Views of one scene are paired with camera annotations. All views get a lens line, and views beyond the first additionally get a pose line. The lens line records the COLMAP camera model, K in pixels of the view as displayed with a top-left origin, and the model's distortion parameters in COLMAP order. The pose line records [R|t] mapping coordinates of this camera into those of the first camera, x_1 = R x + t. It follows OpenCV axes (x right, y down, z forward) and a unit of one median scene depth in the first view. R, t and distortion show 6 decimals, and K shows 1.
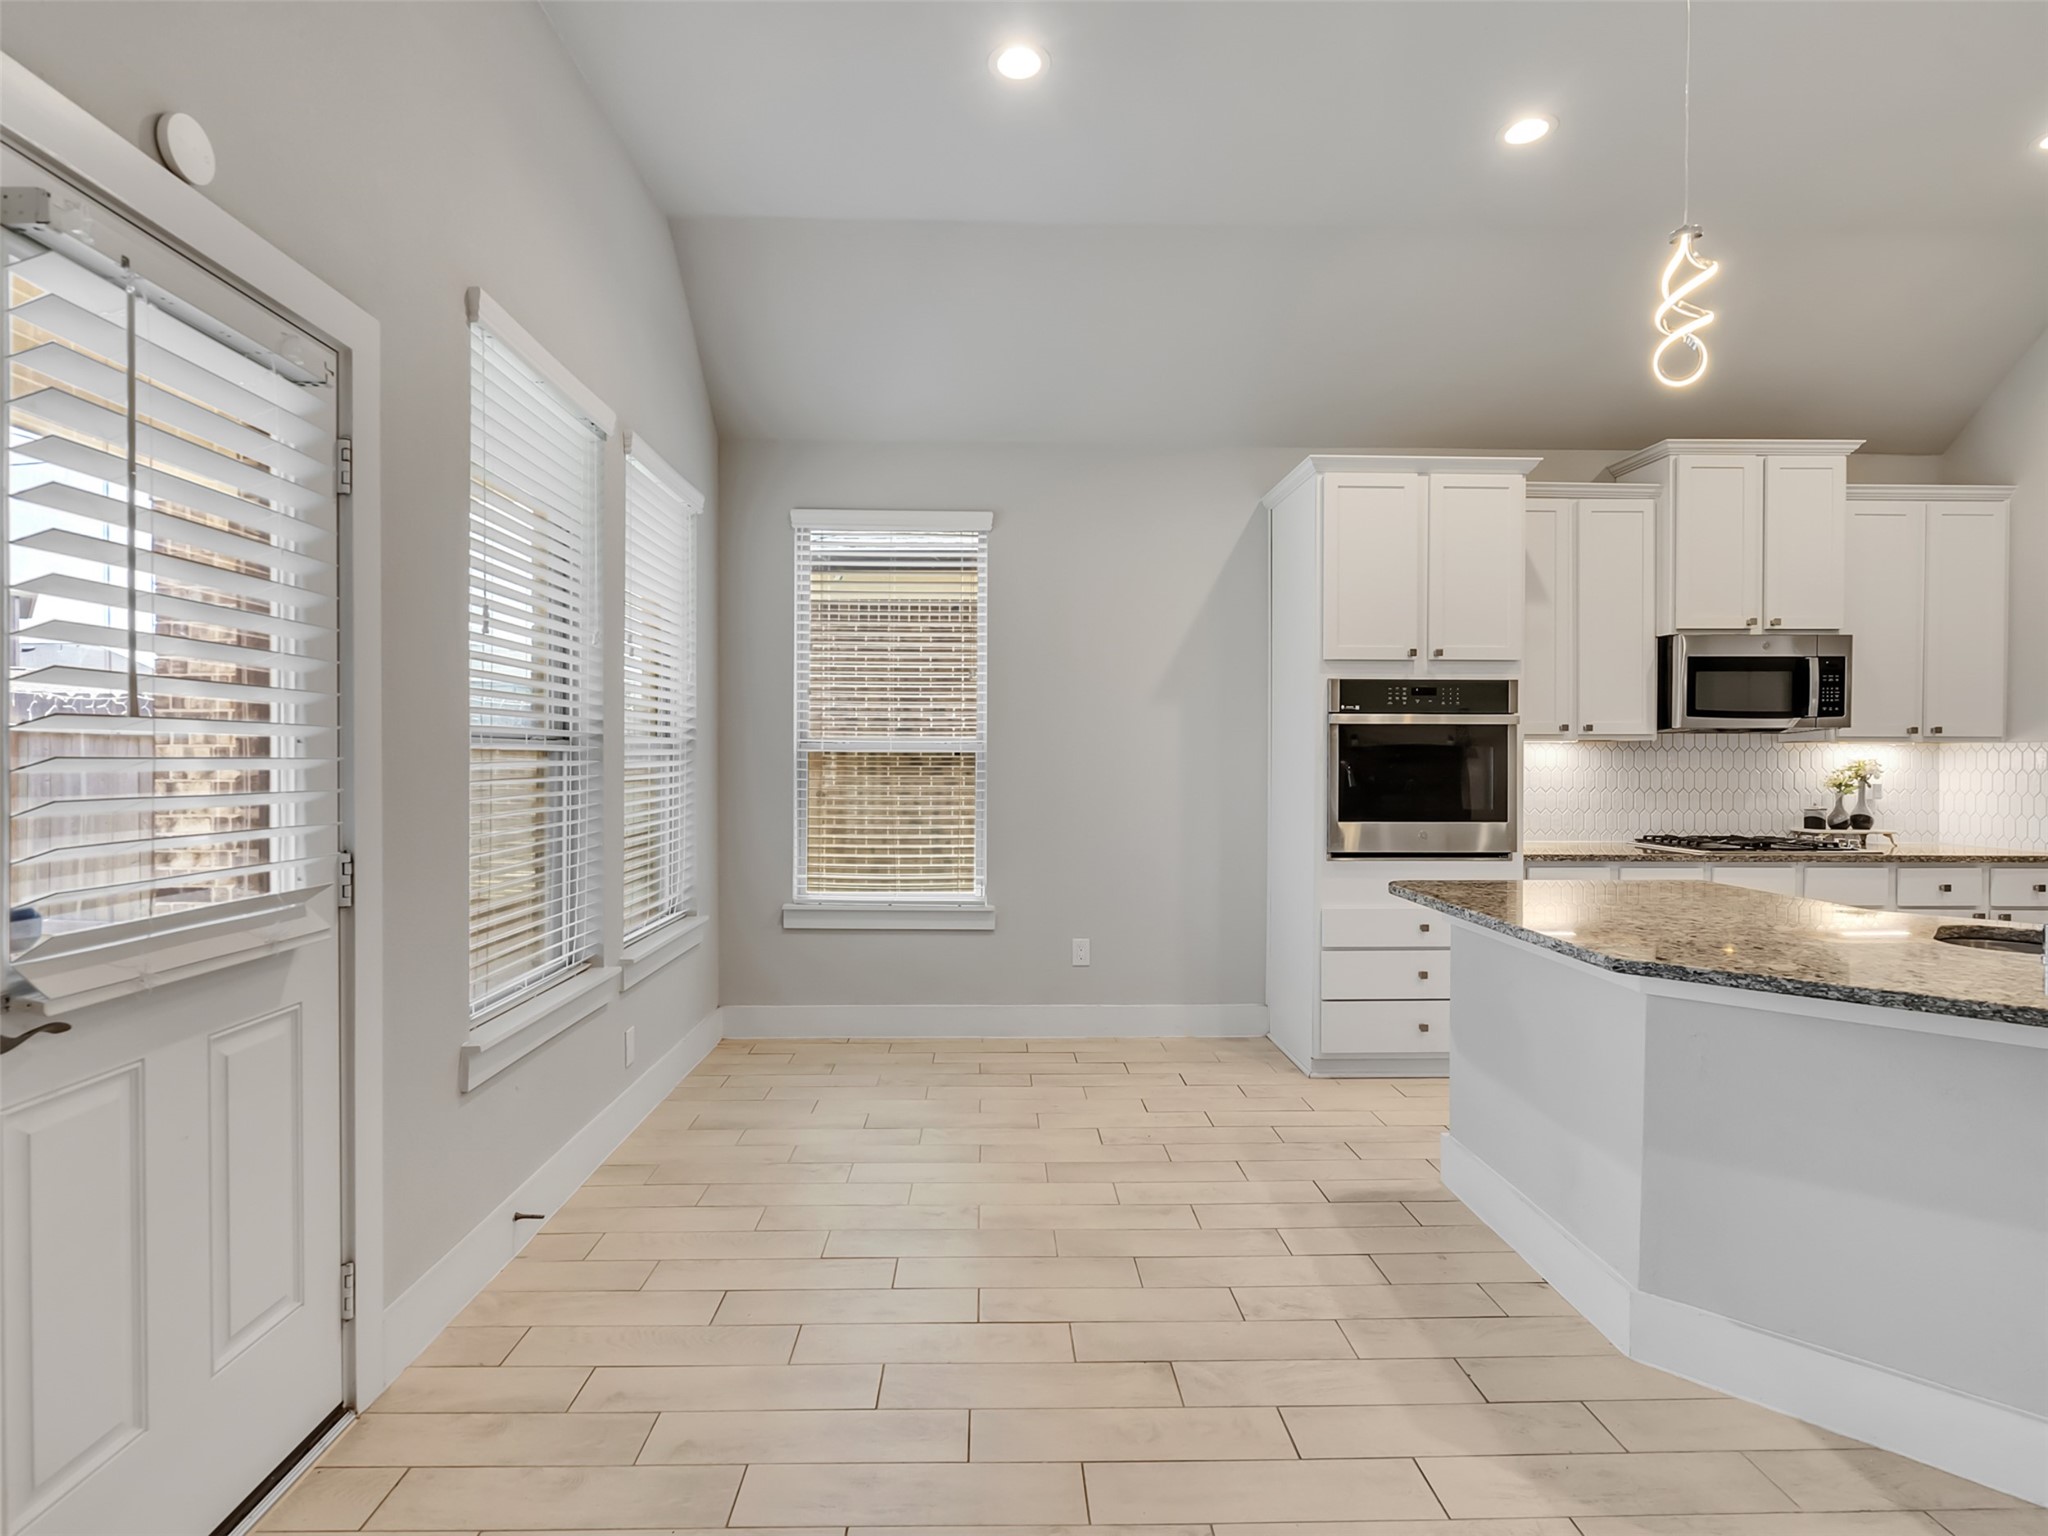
lens RADIAL K [[1046.8, 0, 1006.4], [0, 1046.8, 765.4], [0, 0, 1]] dist [-0.006570, 0.004189]
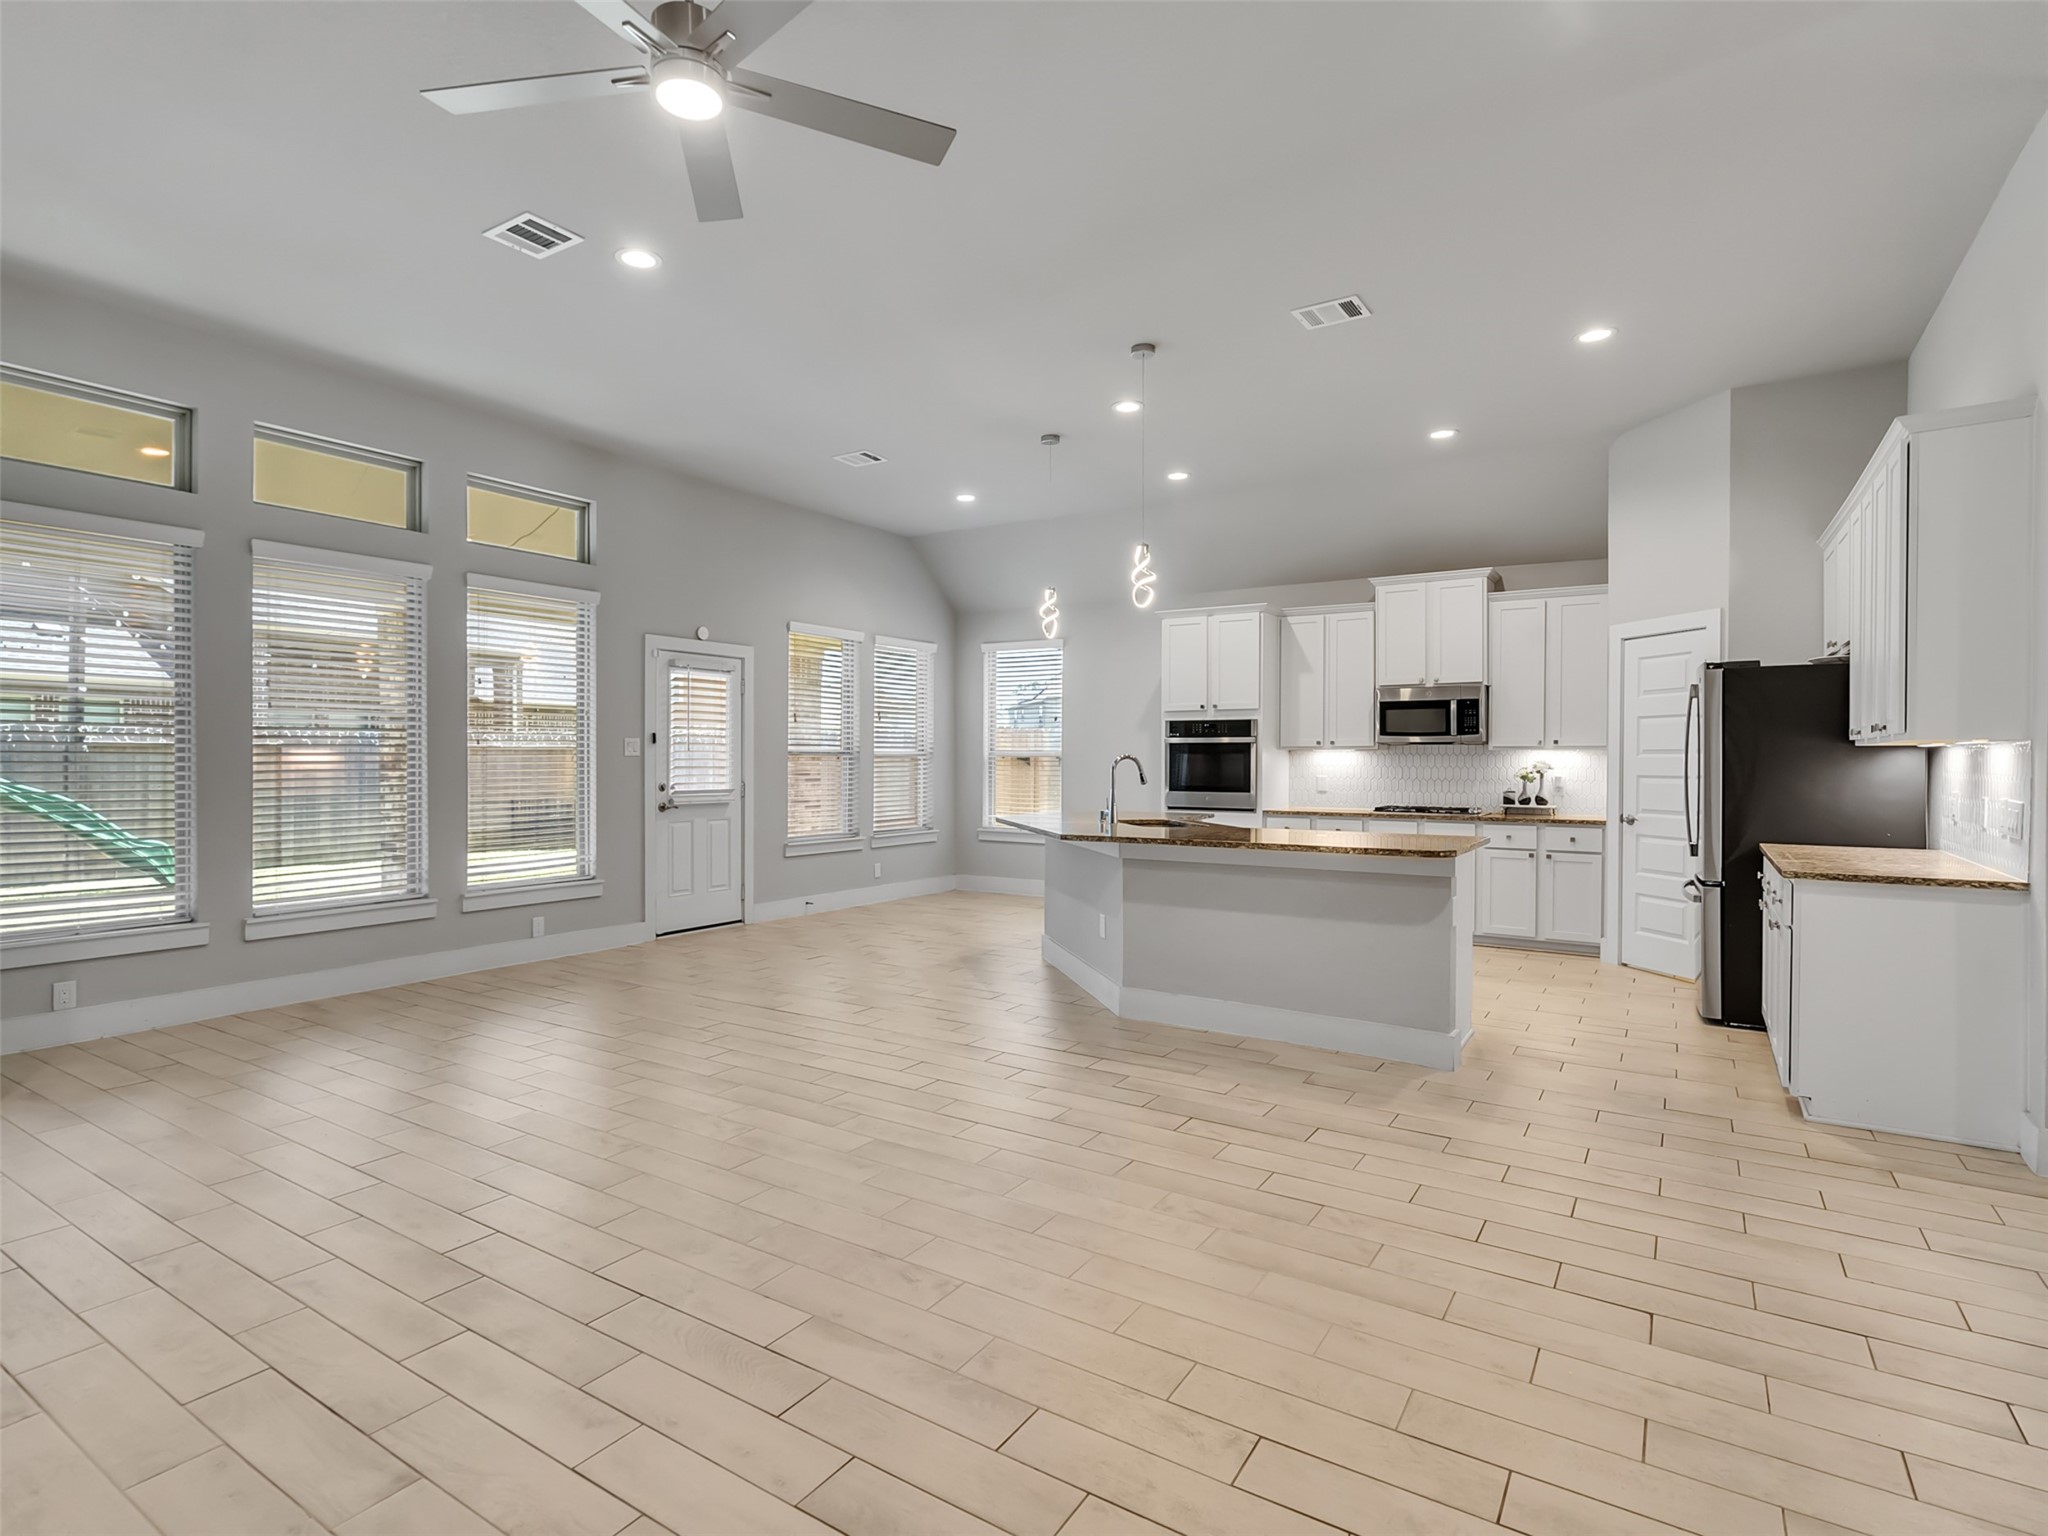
lens RADIAL K [[1046.8, 0, 1006.8], [0, 1046.8, 767.9], [0, 0, 1]] dist [-0.006570, 0.004189]
pose [[0.828017, 0.003752, -0.560690, 1.120095], [-0.004502, 0.999990, 0.000044, 0.009398], [0.560684, 0.002488, 0.828026, -0.804391]]
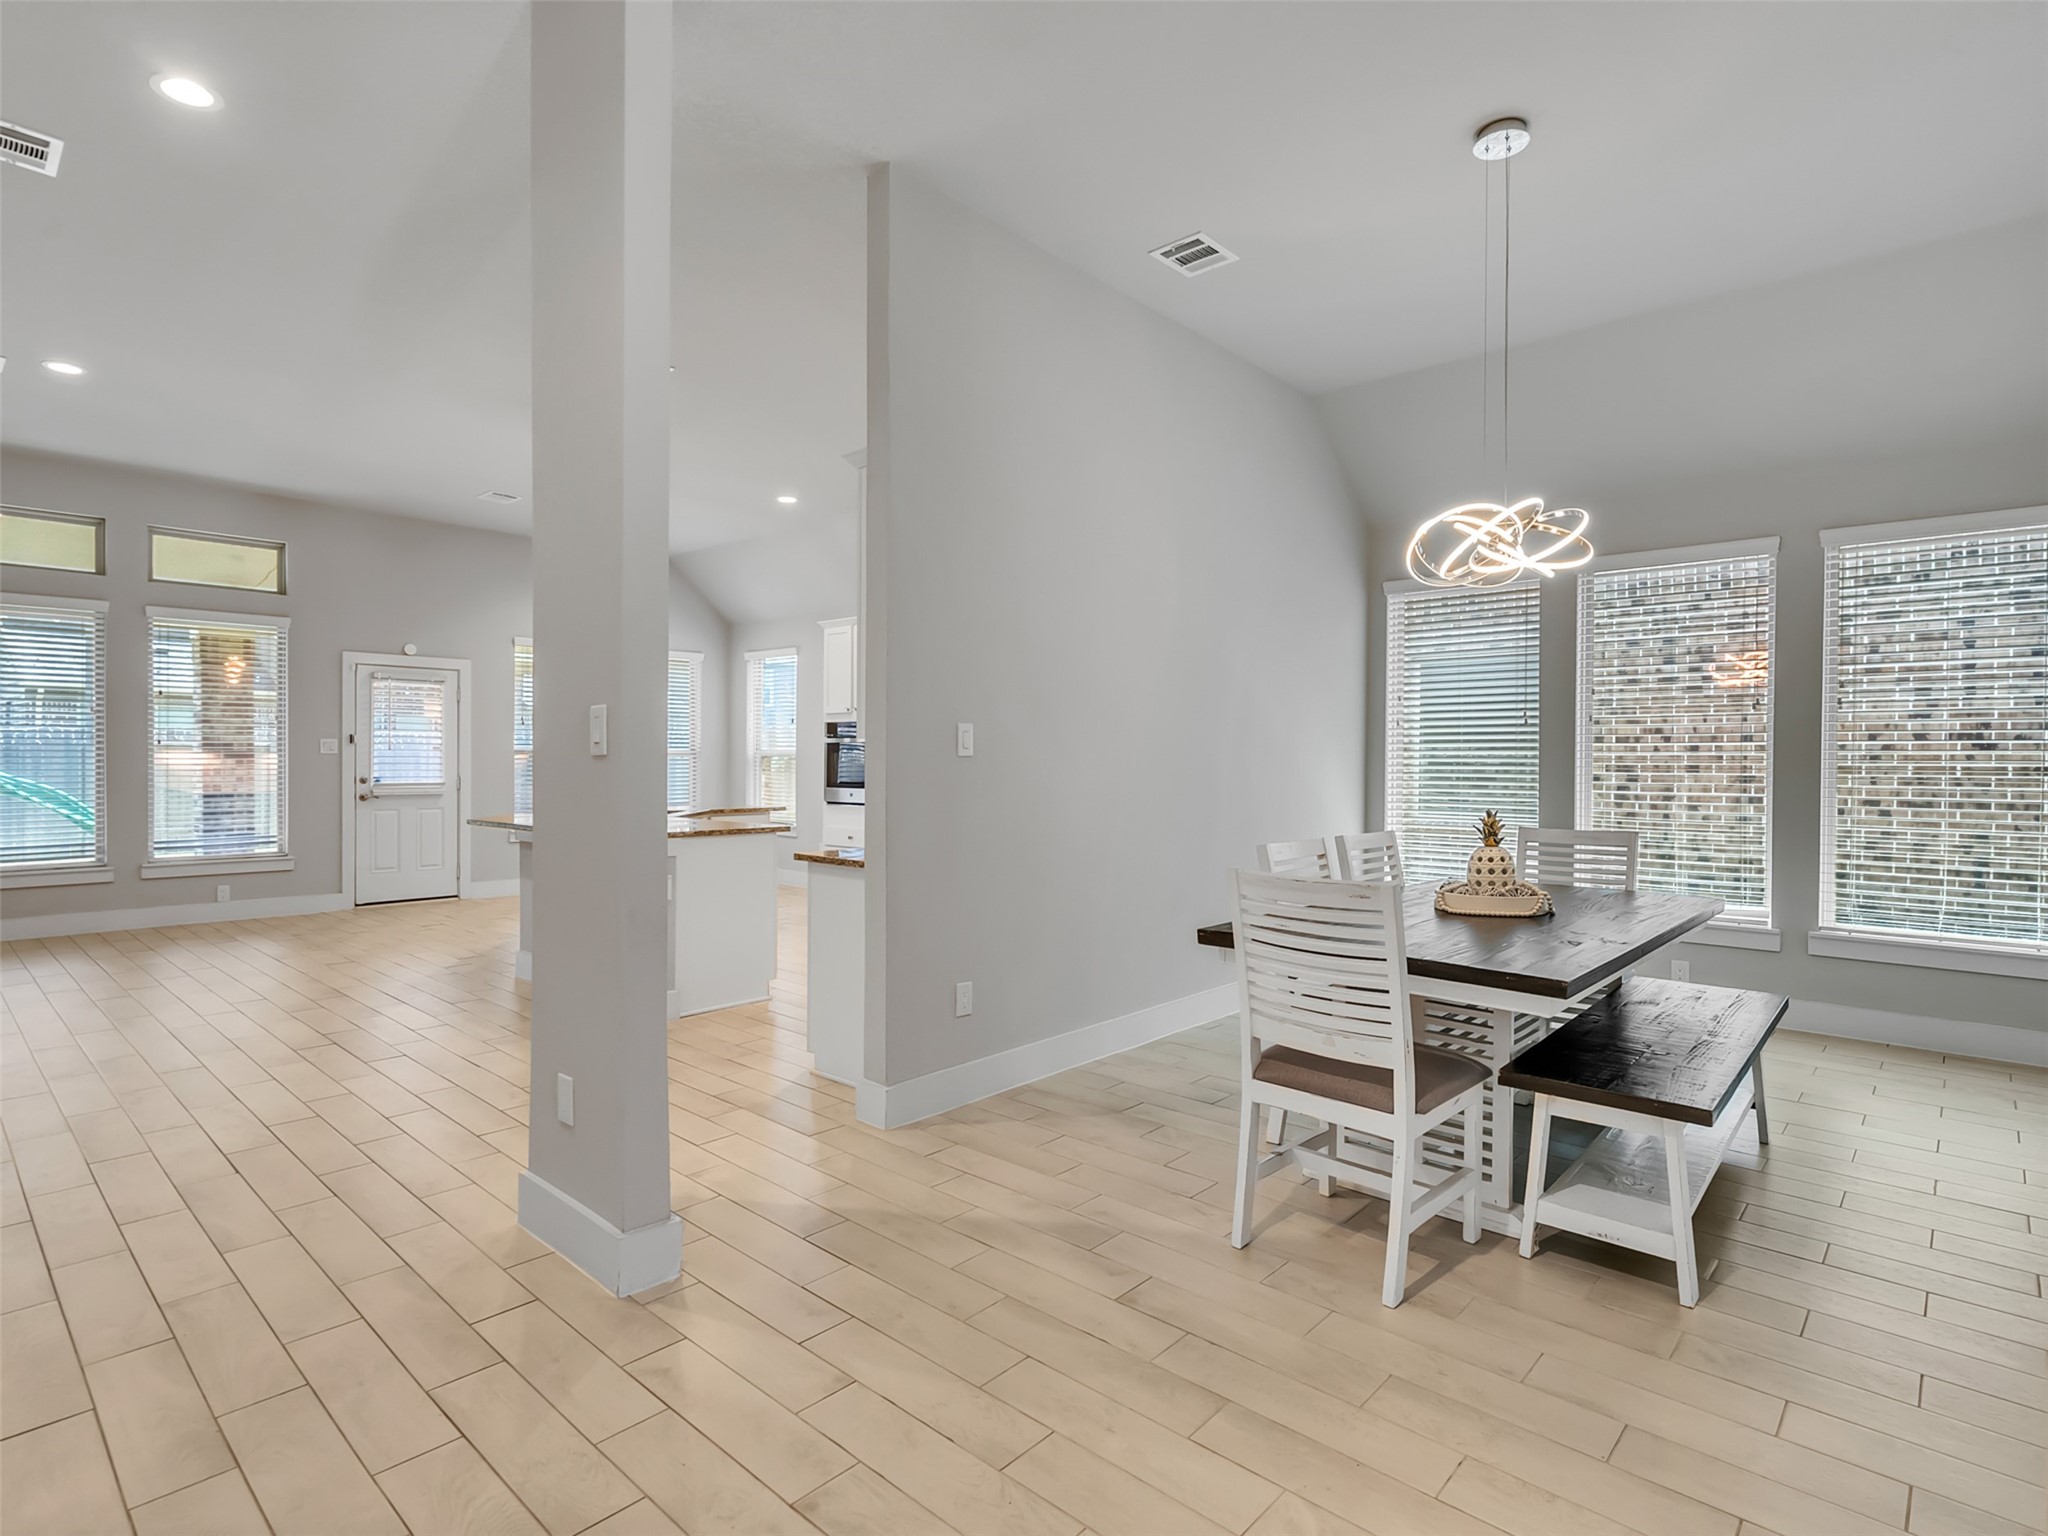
lens RADIAL K [[1046.8, 0, 1007.5], [0, 1046.8, 765.0], [0, 0, 1]] dist [-0.006570, 0.004189]
pose [[0.722131, 0.006195, -0.691728, 1.983591], [-0.009224, 0.999957, -0.000674, 0.004006], [0.691694, 0.006868, 0.722158, -0.309673]]
